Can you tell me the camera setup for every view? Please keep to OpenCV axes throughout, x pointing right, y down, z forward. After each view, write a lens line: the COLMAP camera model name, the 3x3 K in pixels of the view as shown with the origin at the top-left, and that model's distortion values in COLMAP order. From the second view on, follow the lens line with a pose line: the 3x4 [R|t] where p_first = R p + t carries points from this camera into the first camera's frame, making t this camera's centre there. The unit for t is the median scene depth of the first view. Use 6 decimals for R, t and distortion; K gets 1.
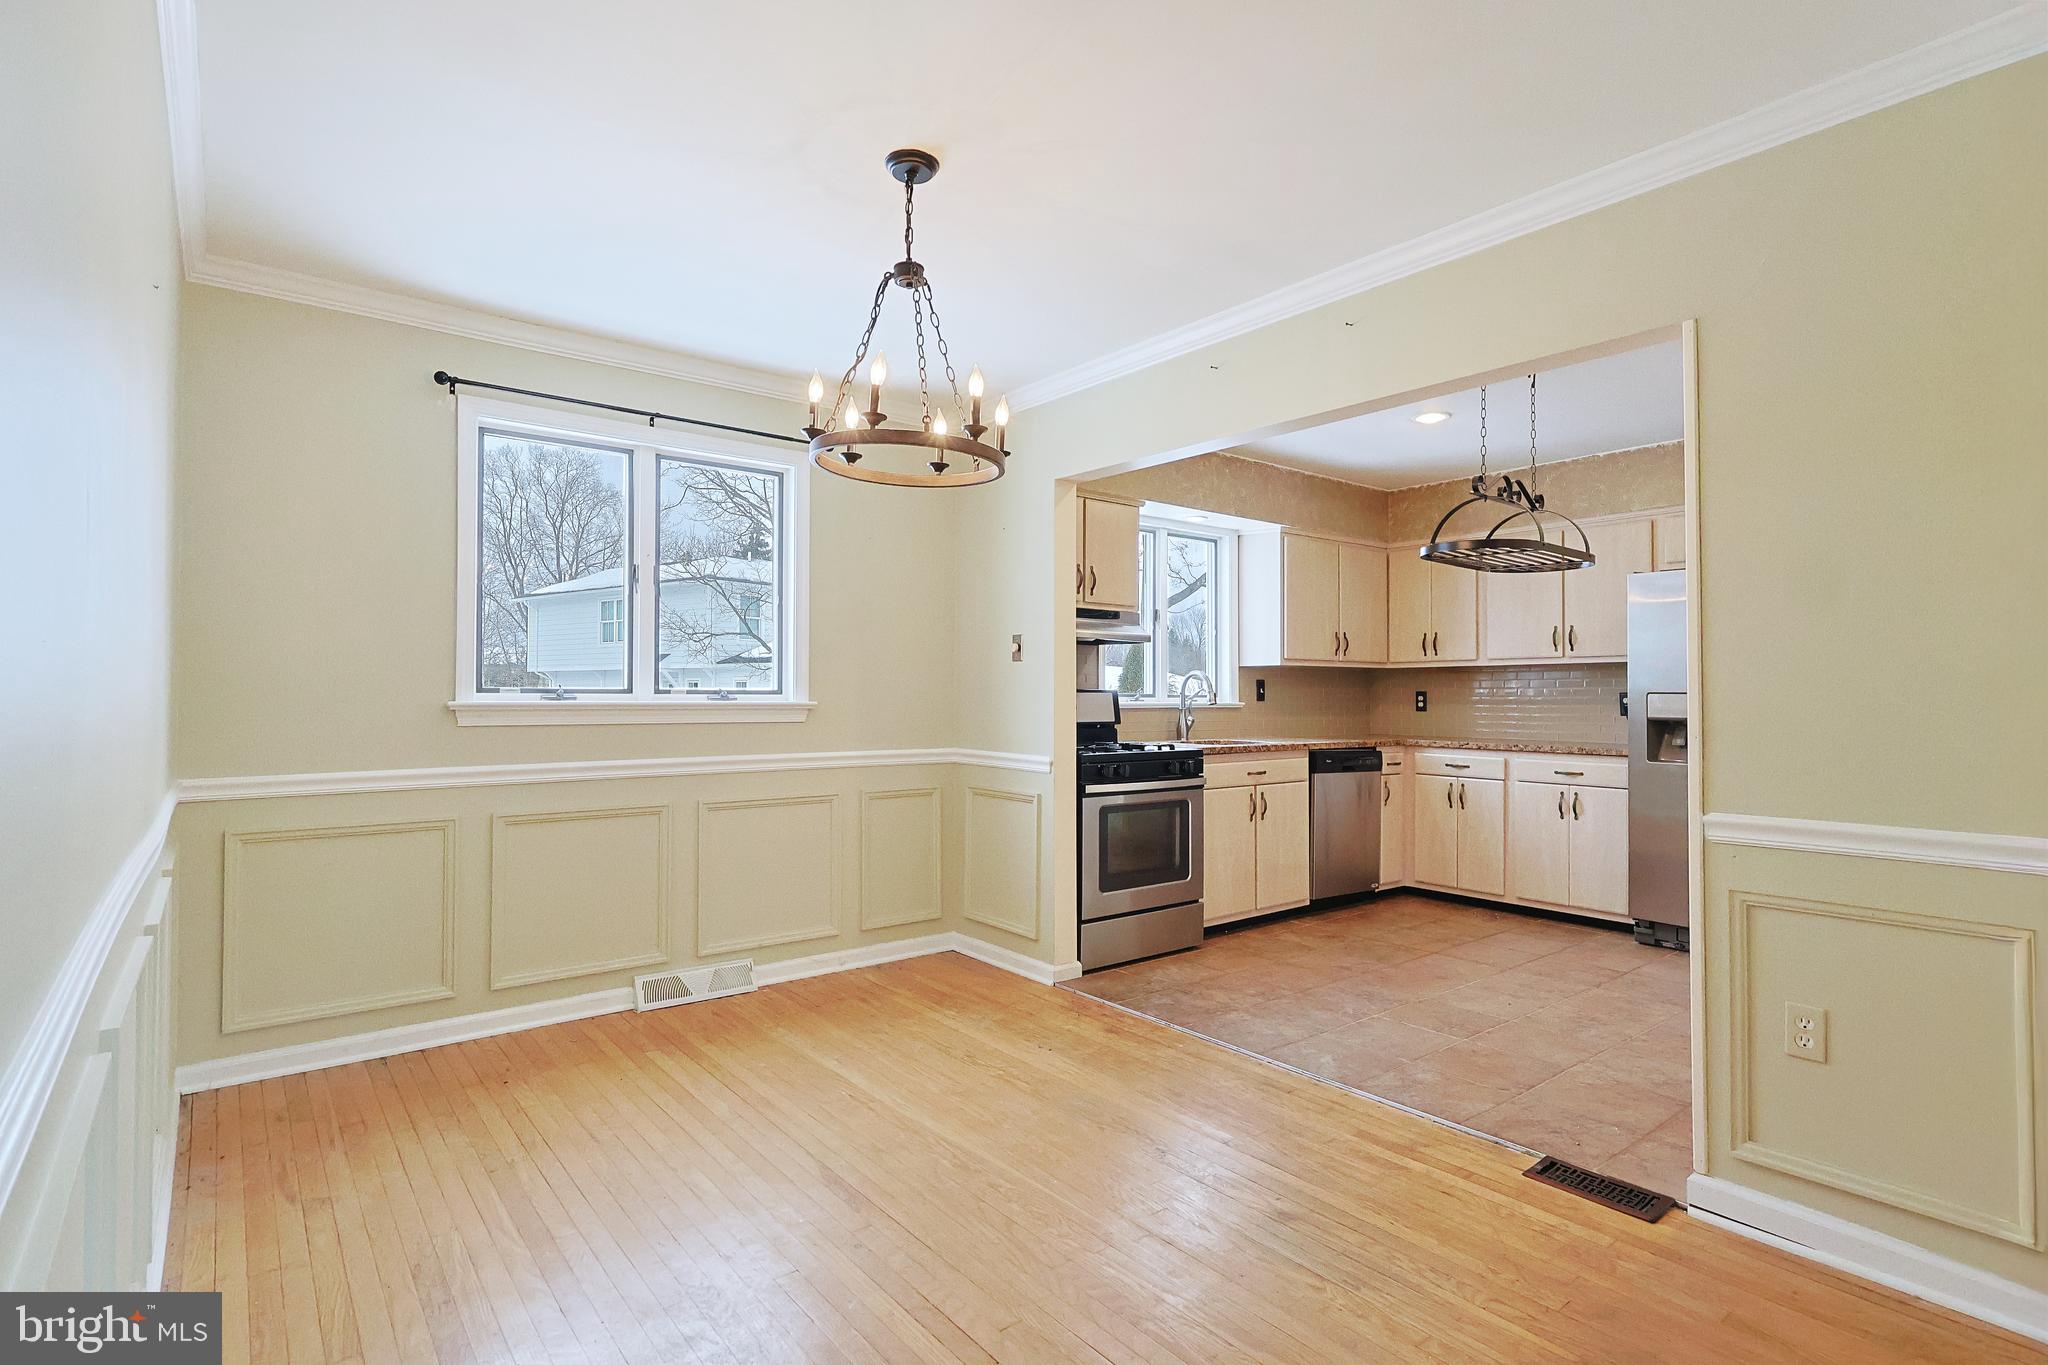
lens RADIAL K [[1005.5, 0, 1024.0], [0, 1005.5, 682.5], [0, 0, 1]] dist [0.001675, 0.000277]
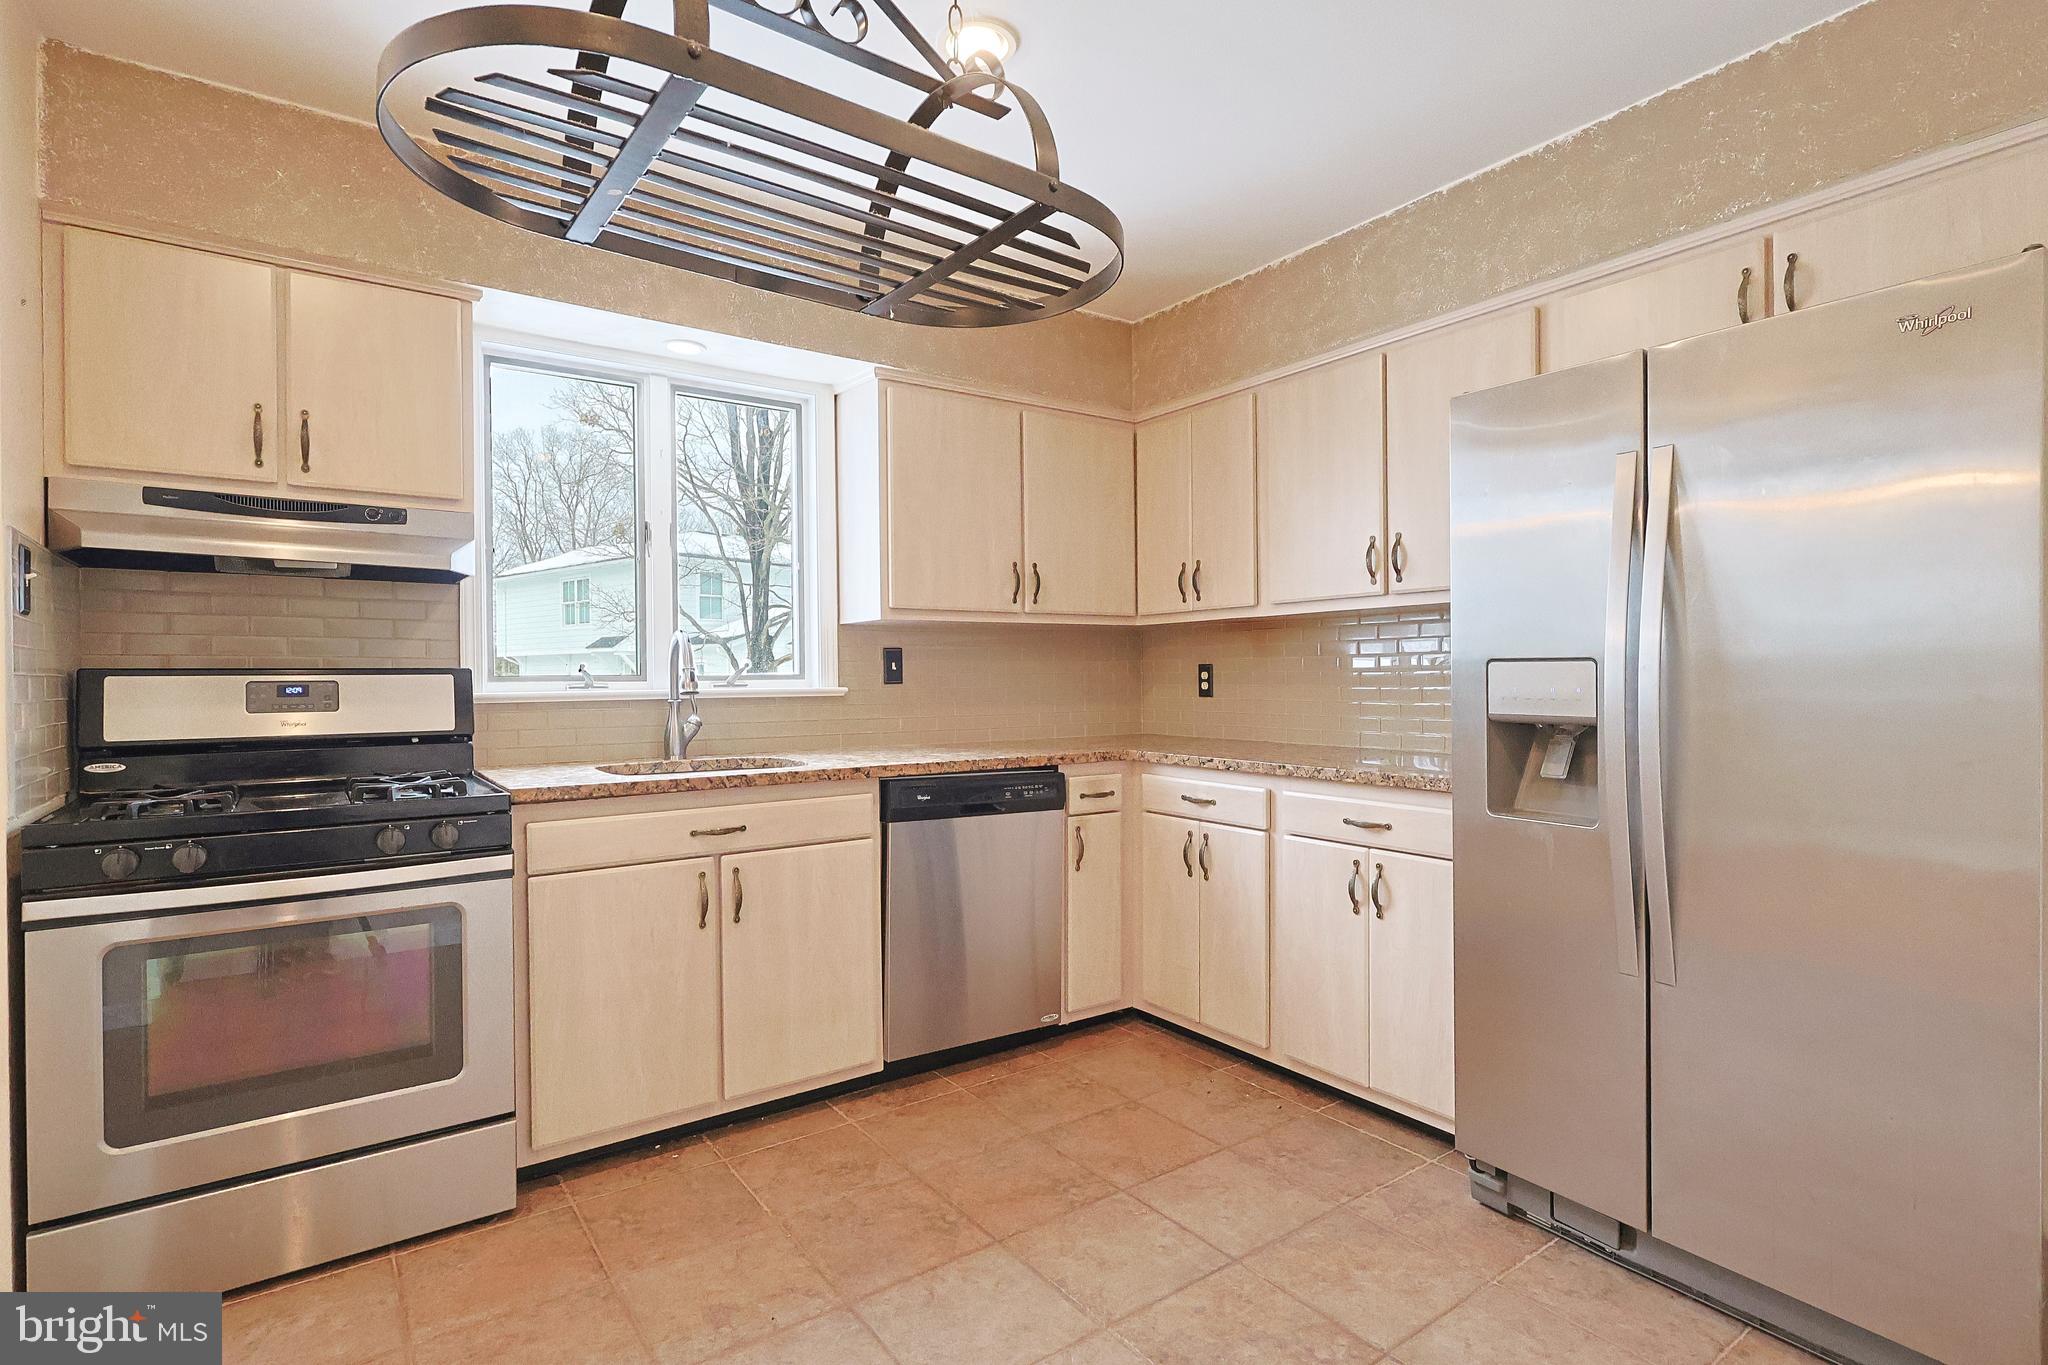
lens RADIAL K [[1005.5, 0, 1024.0], [0, 1005.5, 682.5], [0, 0, 1]] dist [0.001675, 0.000277]
pose [[0.998507, -0.012685, -0.053135, 0.393612], [0.013765, 0.999705, 0.020005, 0.007908], [0.052865, -0.020707, 0.998387, 0.488240]]
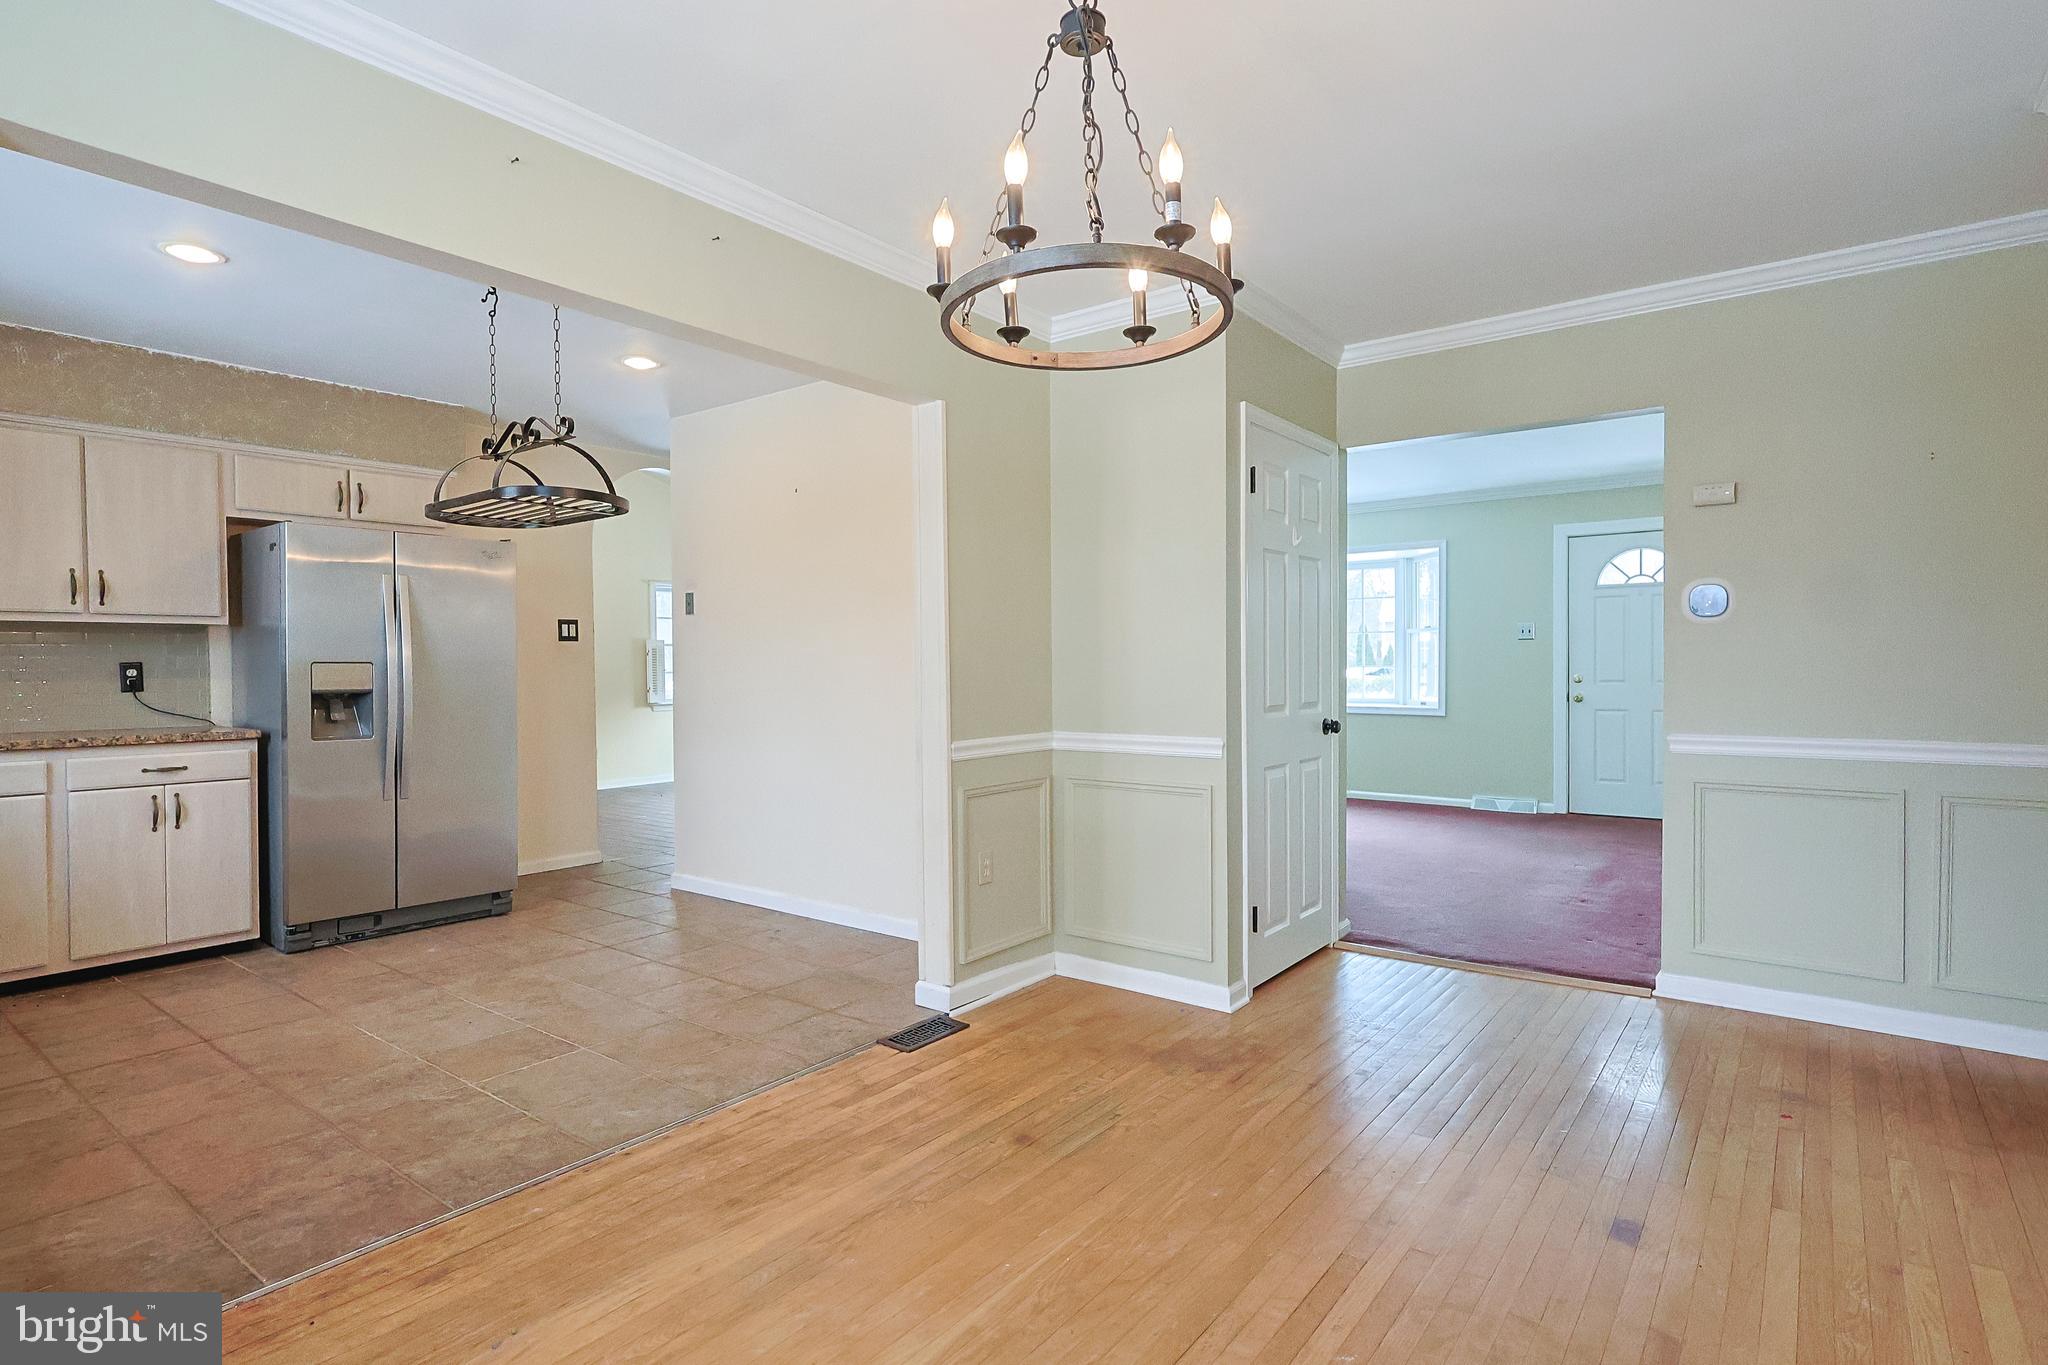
lens RADIAL K [[1034.4, 0, 1024.0], [0, 1034.4, 682.5], [0, 0, 1]] dist [-0.000653, 0.000373]
pose [[-0.241511, -0.019554, 0.970201, -0.358285], [-0.007465, 0.999805, 0.018292, 0.006211], [-0.970369, -0.002825, -0.241610, 0.554958]]
